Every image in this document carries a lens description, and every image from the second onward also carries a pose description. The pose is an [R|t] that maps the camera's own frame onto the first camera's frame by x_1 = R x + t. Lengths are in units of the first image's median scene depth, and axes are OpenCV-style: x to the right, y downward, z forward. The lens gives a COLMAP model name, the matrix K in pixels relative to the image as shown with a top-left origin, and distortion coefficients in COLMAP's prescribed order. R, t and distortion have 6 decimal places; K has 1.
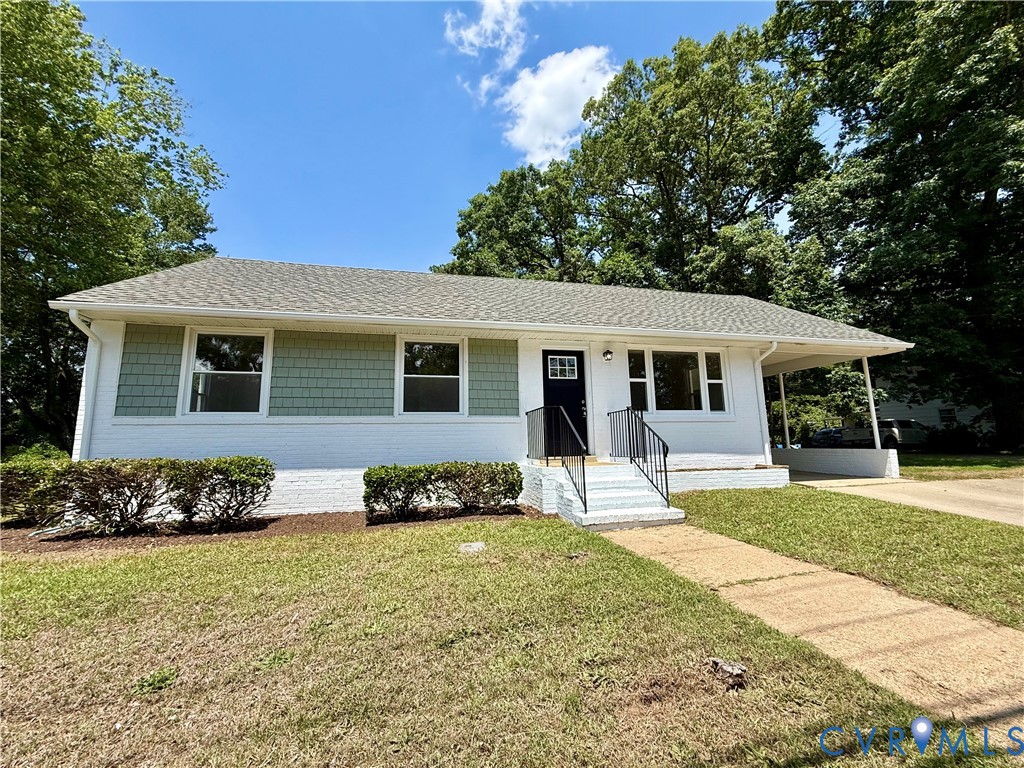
lens RADIAL K [[412.2, 0, 510.8], [0, 412.2, 382.5], [0, 0, 1]] dist [0.000546, -0.000032]
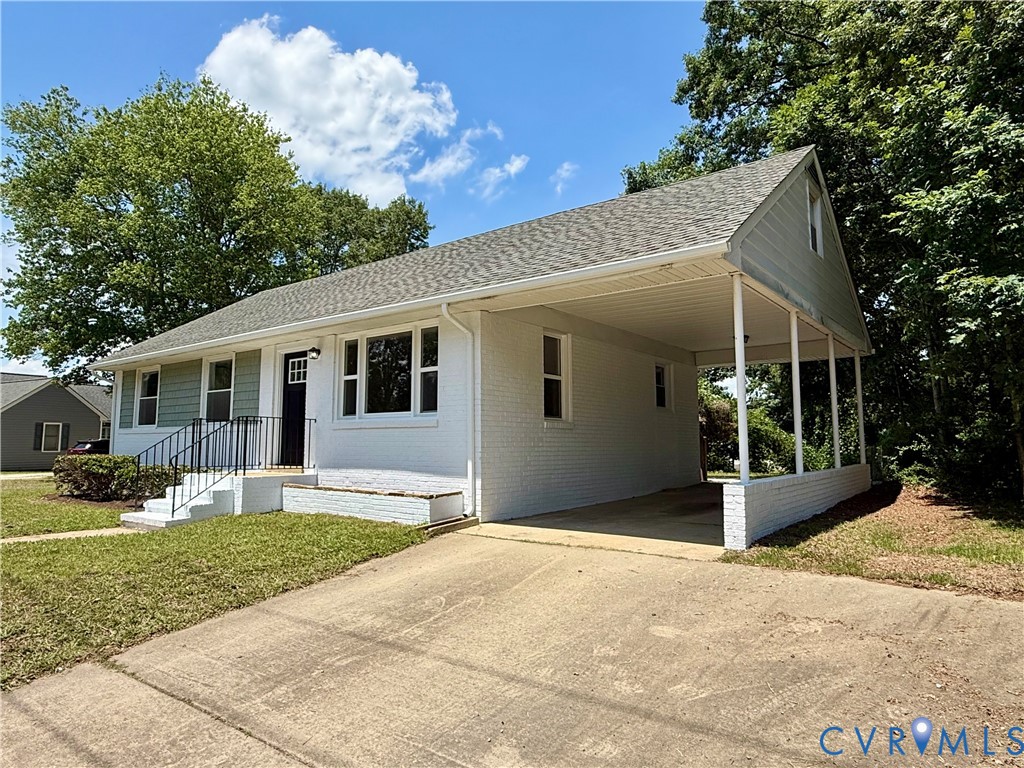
lens RADIAL K [[627.7, 0, 507.9], [0, 627.7, 379.6], [0, 0, 1]] dist [0.004758, 0.000100]
pose [[0.632647, -0.059619, -0.772142, 1.449621], [0.104961, 0.994434, 0.009216, 0.019143], [0.767294, -0.086876, 0.635383, 0.441238]]
